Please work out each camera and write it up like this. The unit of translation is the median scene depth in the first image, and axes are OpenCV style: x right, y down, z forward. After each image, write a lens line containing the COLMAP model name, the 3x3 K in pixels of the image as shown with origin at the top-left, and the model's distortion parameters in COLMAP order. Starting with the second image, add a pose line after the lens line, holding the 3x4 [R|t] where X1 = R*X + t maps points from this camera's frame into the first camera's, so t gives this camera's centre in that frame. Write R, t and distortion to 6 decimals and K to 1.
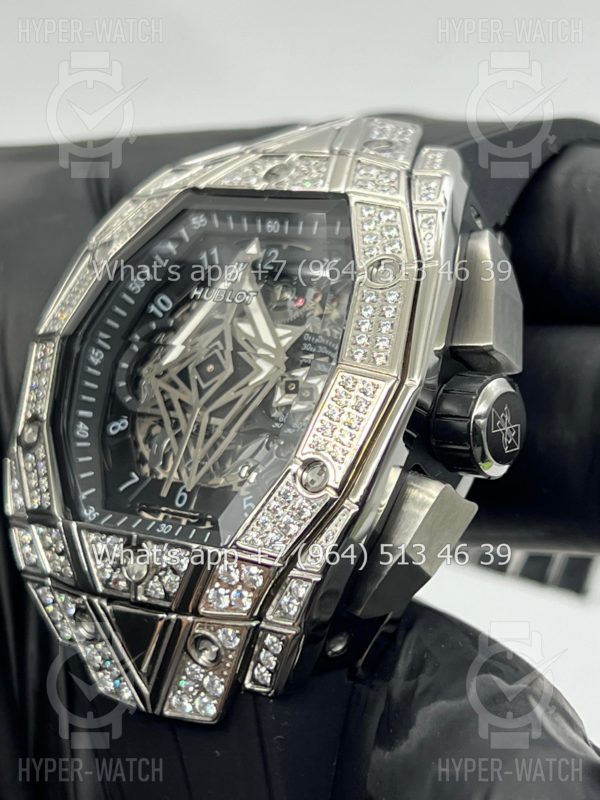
lens RADIAL K [[1837.4, 0, 300.0], [0, 1837.4, 400.0], [0, 0, 1]] dist [0.096774, 0.070468]
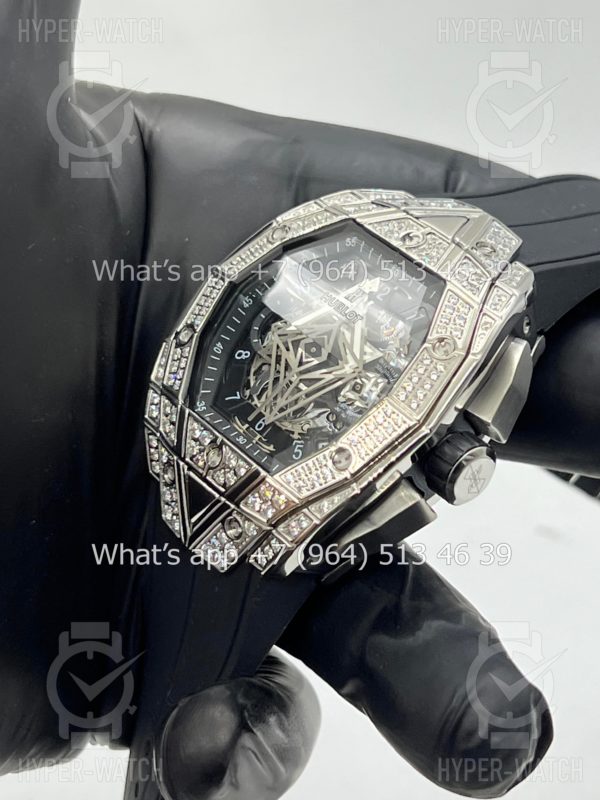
lens RADIAL K [[1837.4, 0, 300.0], [0, 1837.4, 400.0], [0, 0, 1]] dist [0.096774, 0.070468]
pose [[0.915569, 0.399668, -0.044710, 0.022393], [-0.387354, 0.906281, 0.169150, -0.226033], [0.108123, -0.137550, 0.984576, -0.441944]]
